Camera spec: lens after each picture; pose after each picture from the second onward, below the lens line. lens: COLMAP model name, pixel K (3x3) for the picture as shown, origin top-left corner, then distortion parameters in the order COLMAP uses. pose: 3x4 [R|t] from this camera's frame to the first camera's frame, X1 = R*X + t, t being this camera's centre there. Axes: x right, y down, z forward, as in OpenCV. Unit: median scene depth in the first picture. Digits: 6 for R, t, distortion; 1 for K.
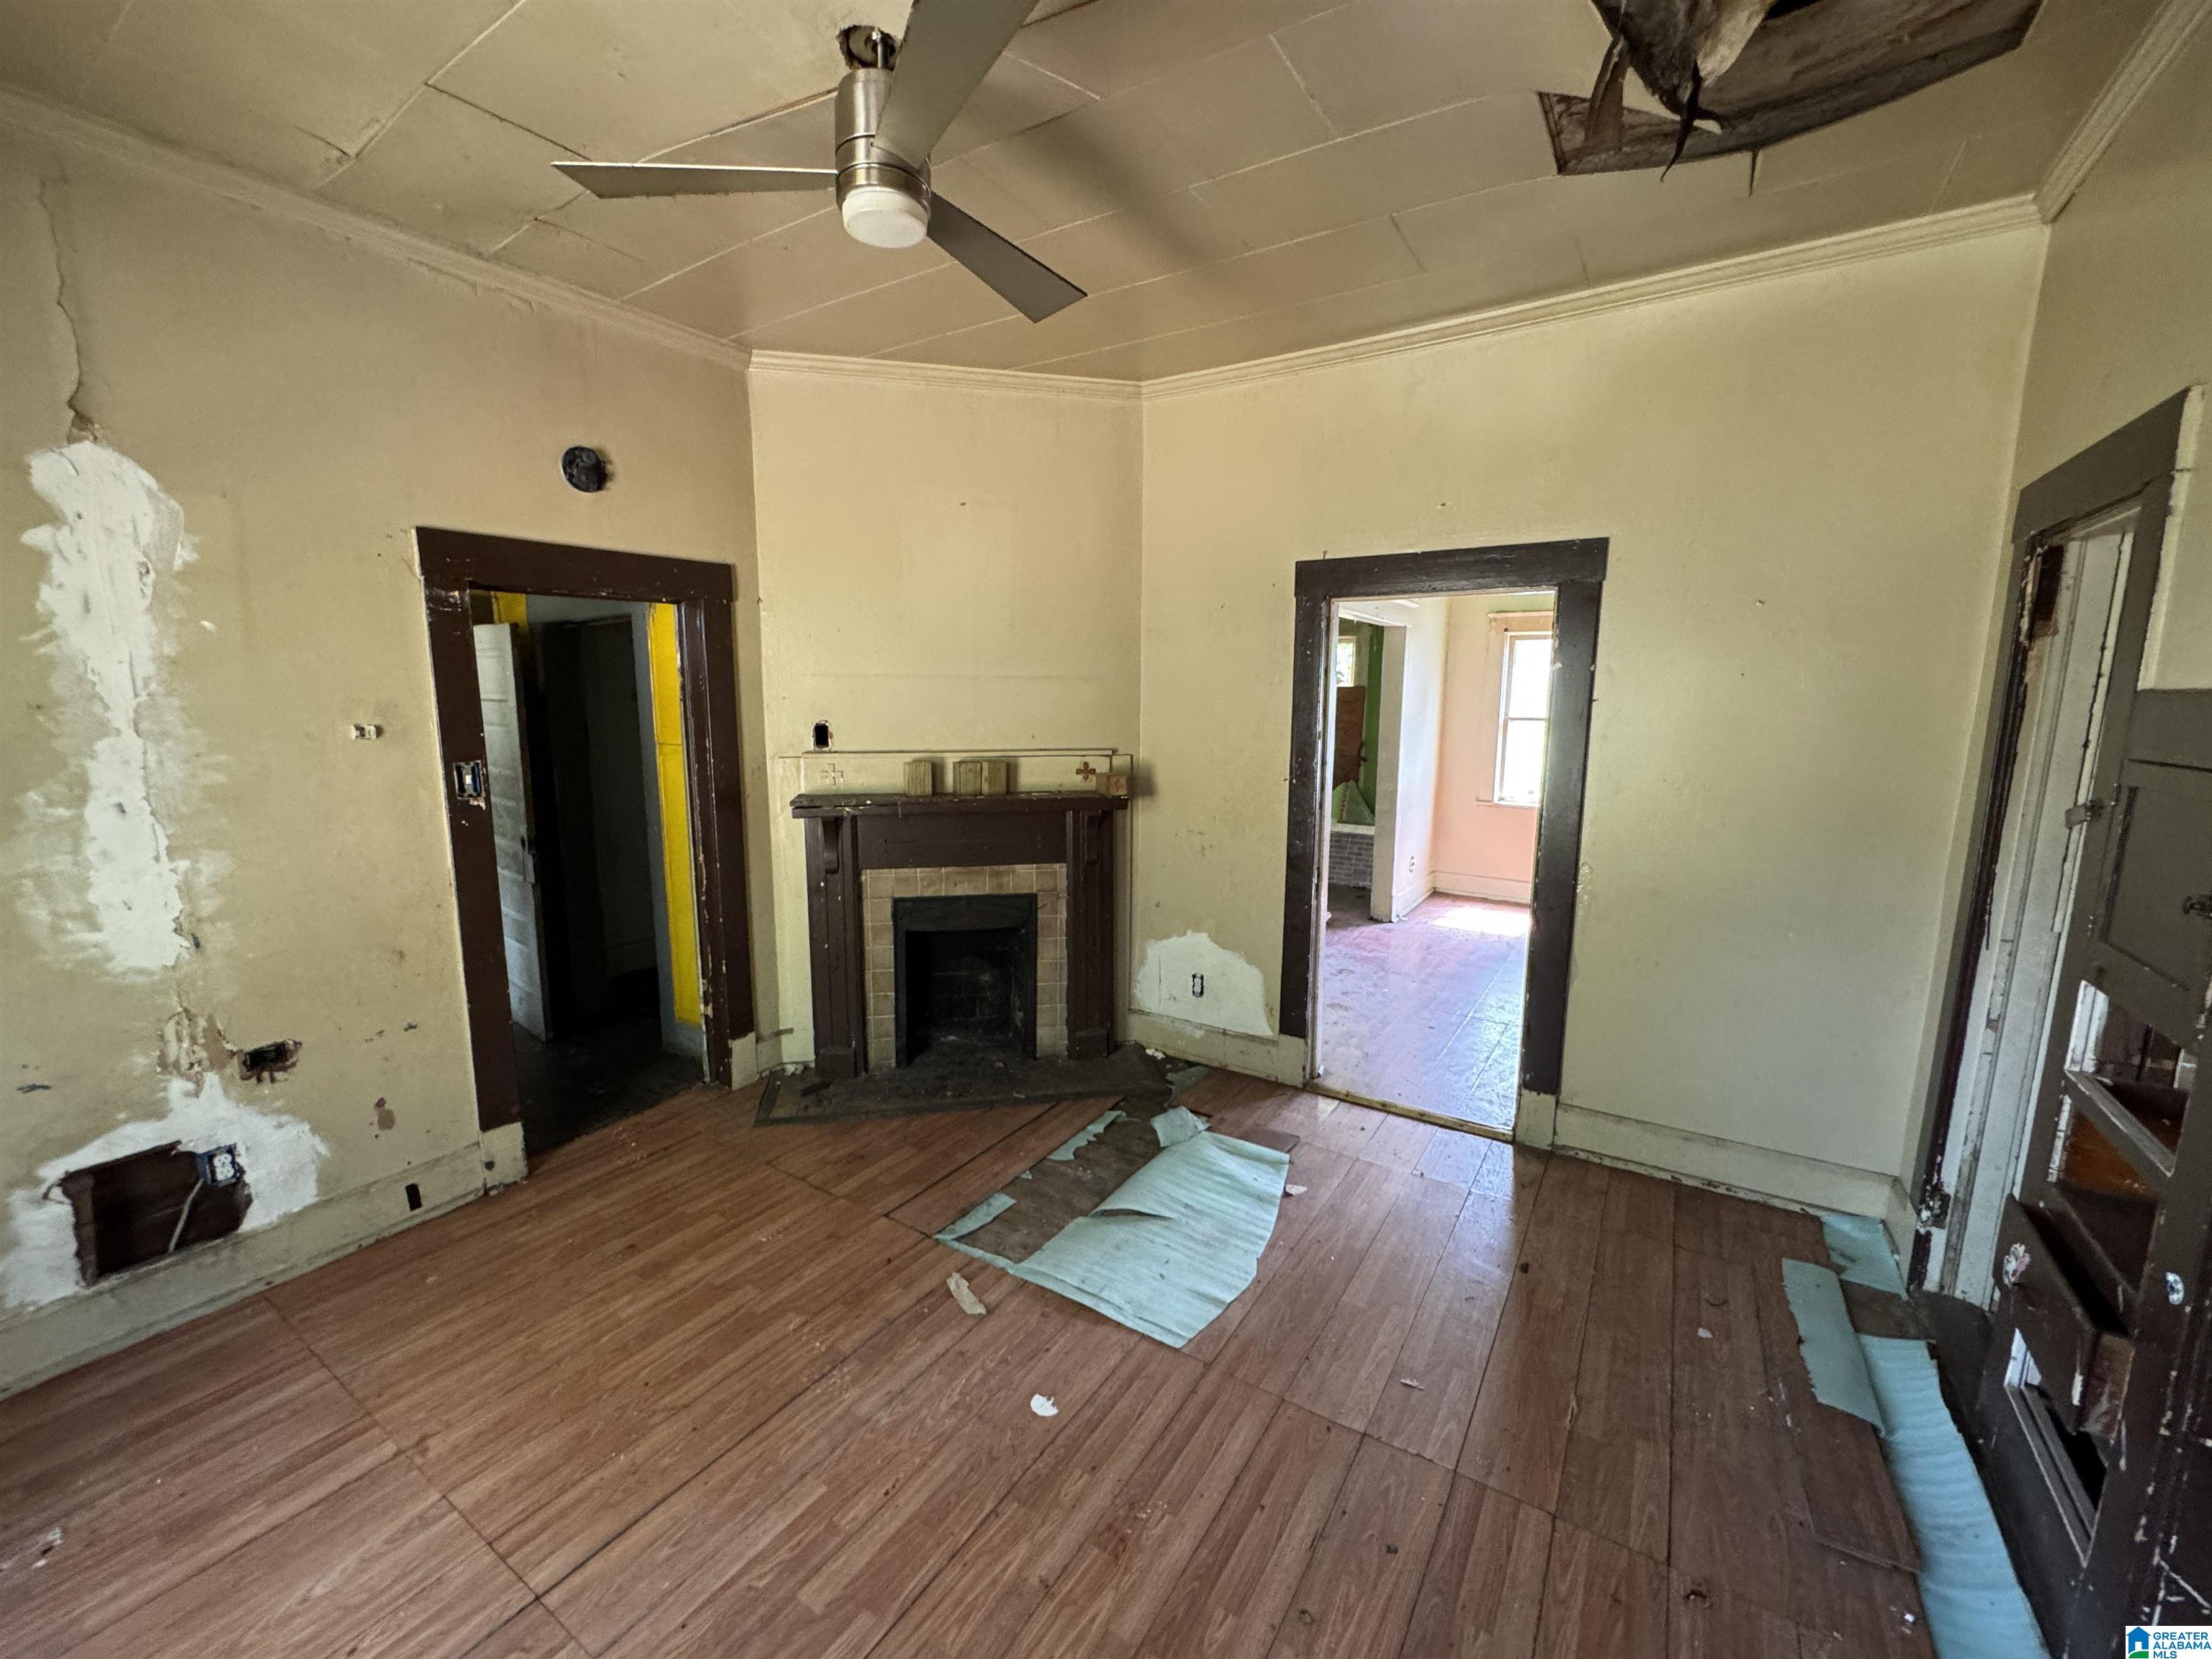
lens RADIAL K [[888.5, 0, 1105.1], [0, 888.5, 830.4], [0, 0, 1]] dist [-0.006174, 0.001312]
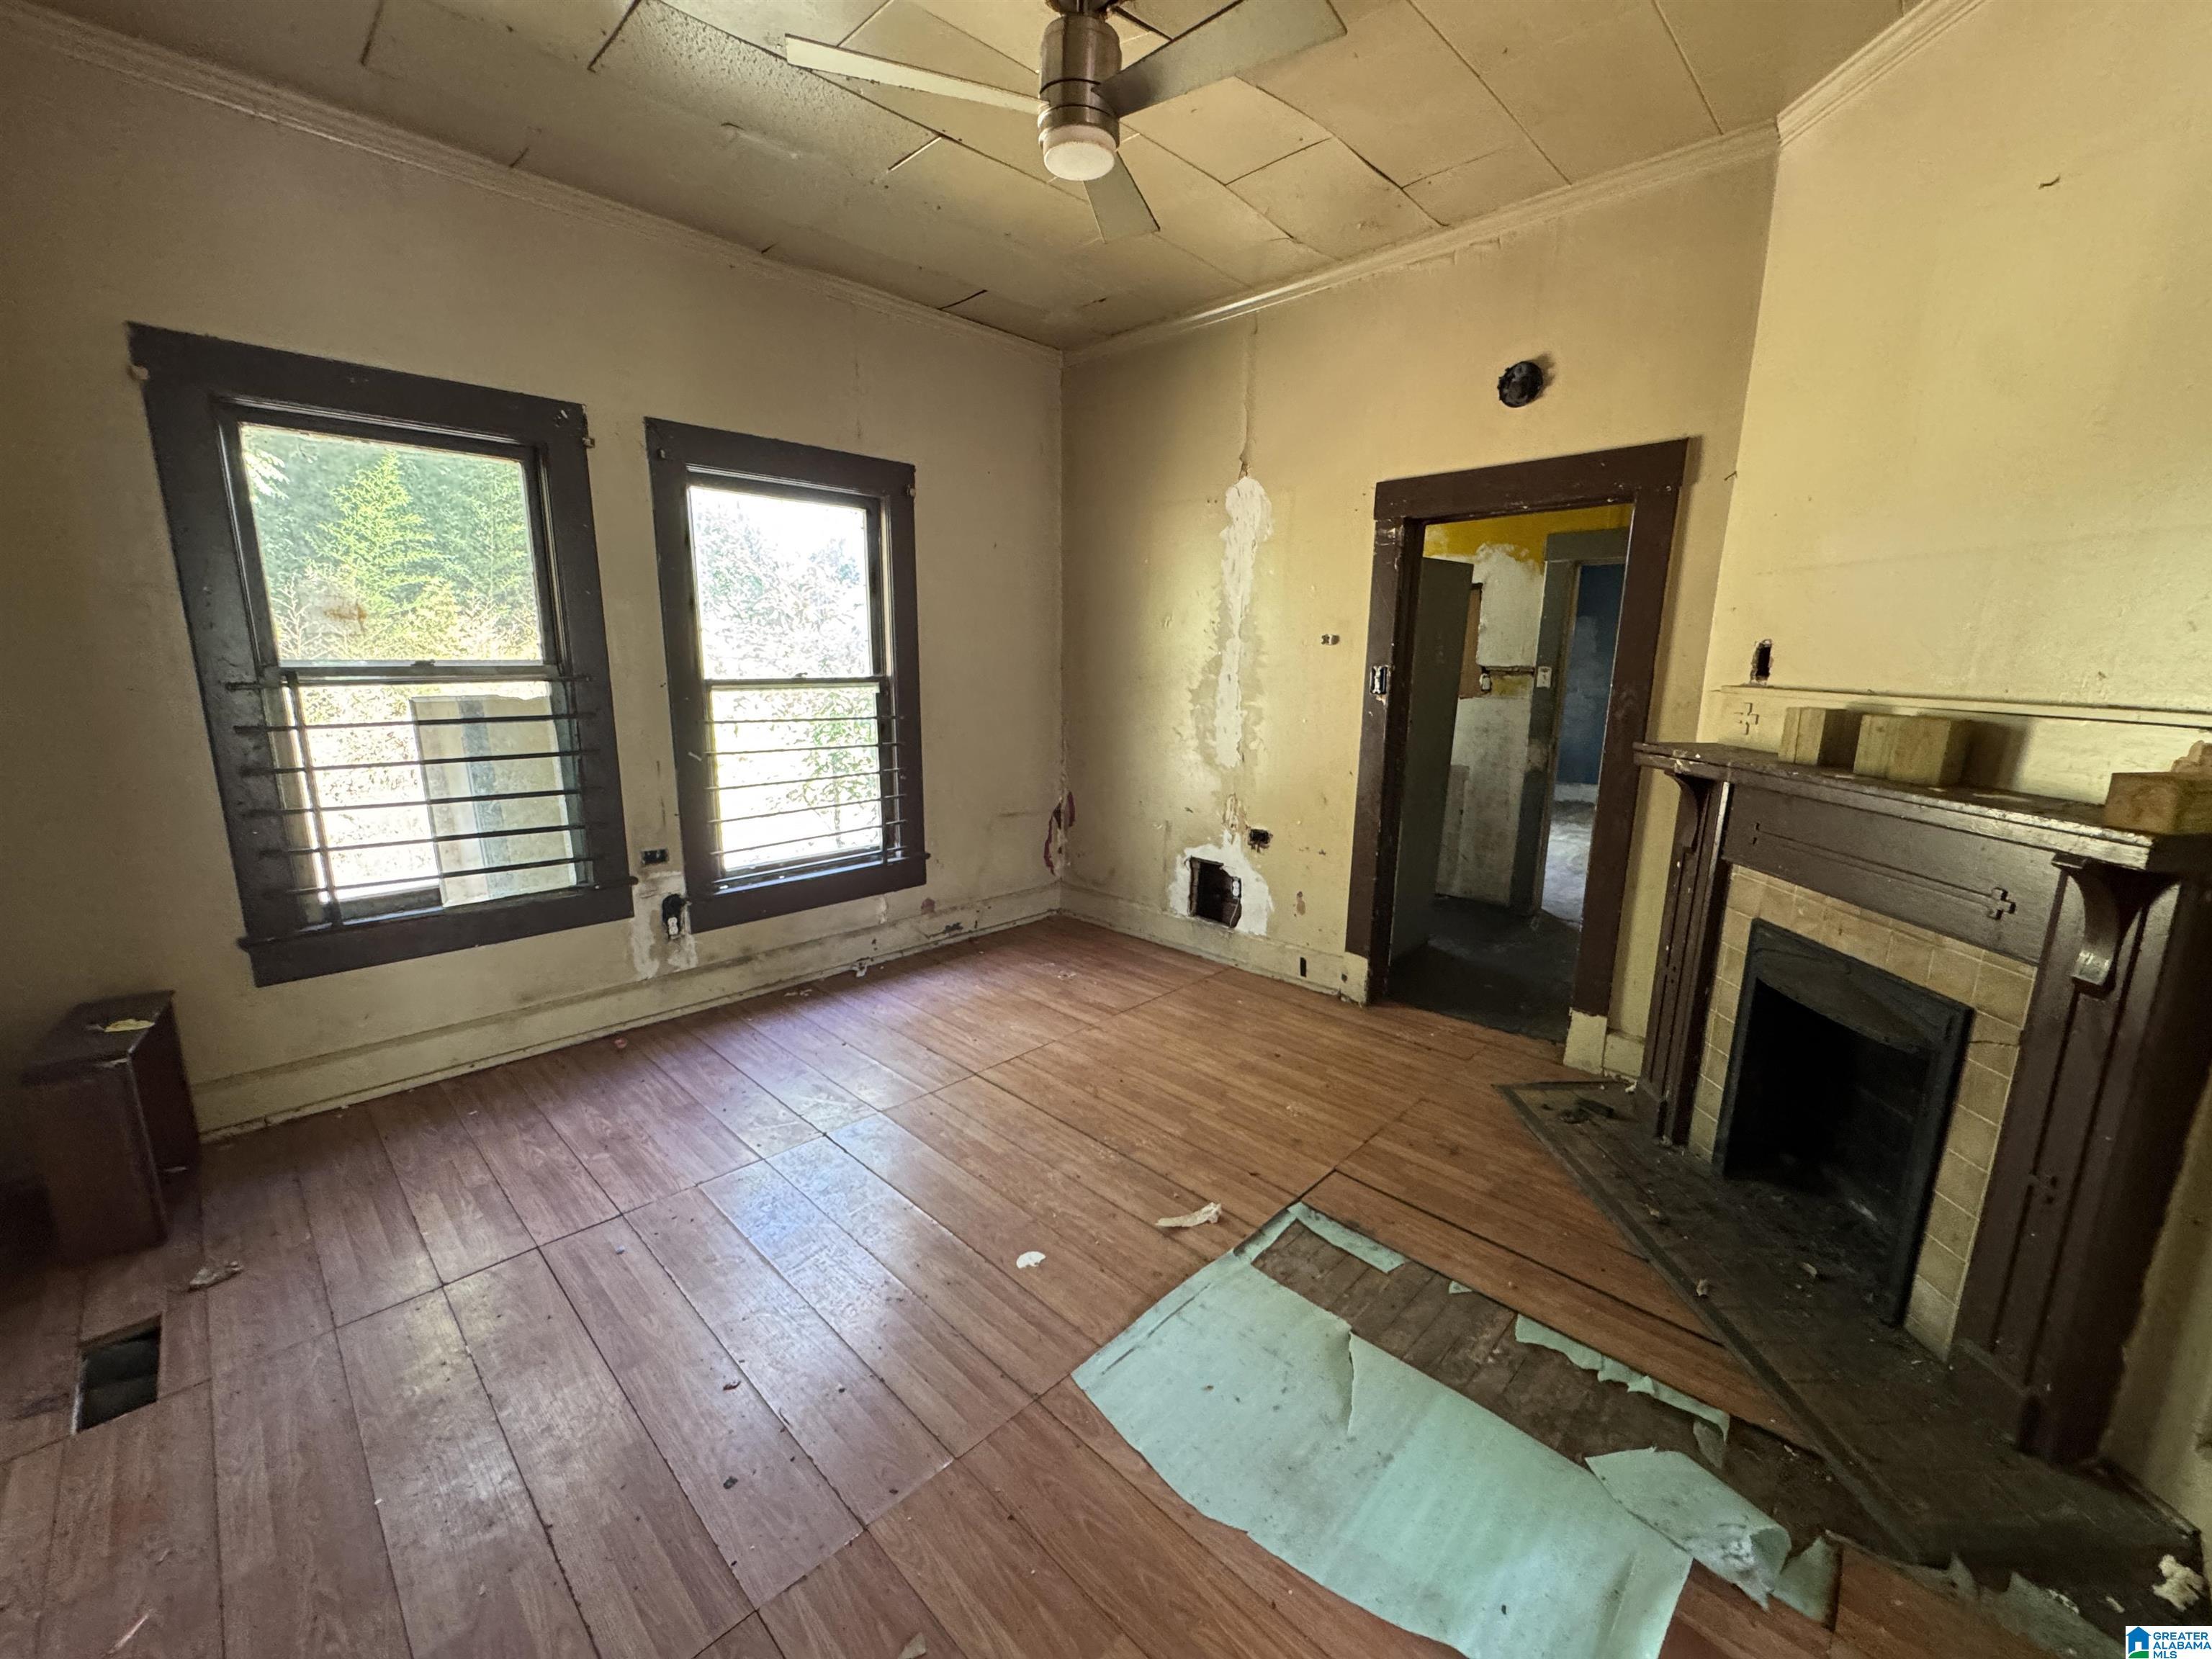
lens RADIAL K [[888.5, 0, 1109.7], [0, 888.5, 832.1], [0, 0, 1]] dist [-0.006174, 0.001312]
pose [[-0.190663, 0.192774, -0.962541, 0.650992], [-0.161351, 0.961038, 0.224434, -0.074313], [0.968304, 0.198099, -0.152130, 0.898561]]
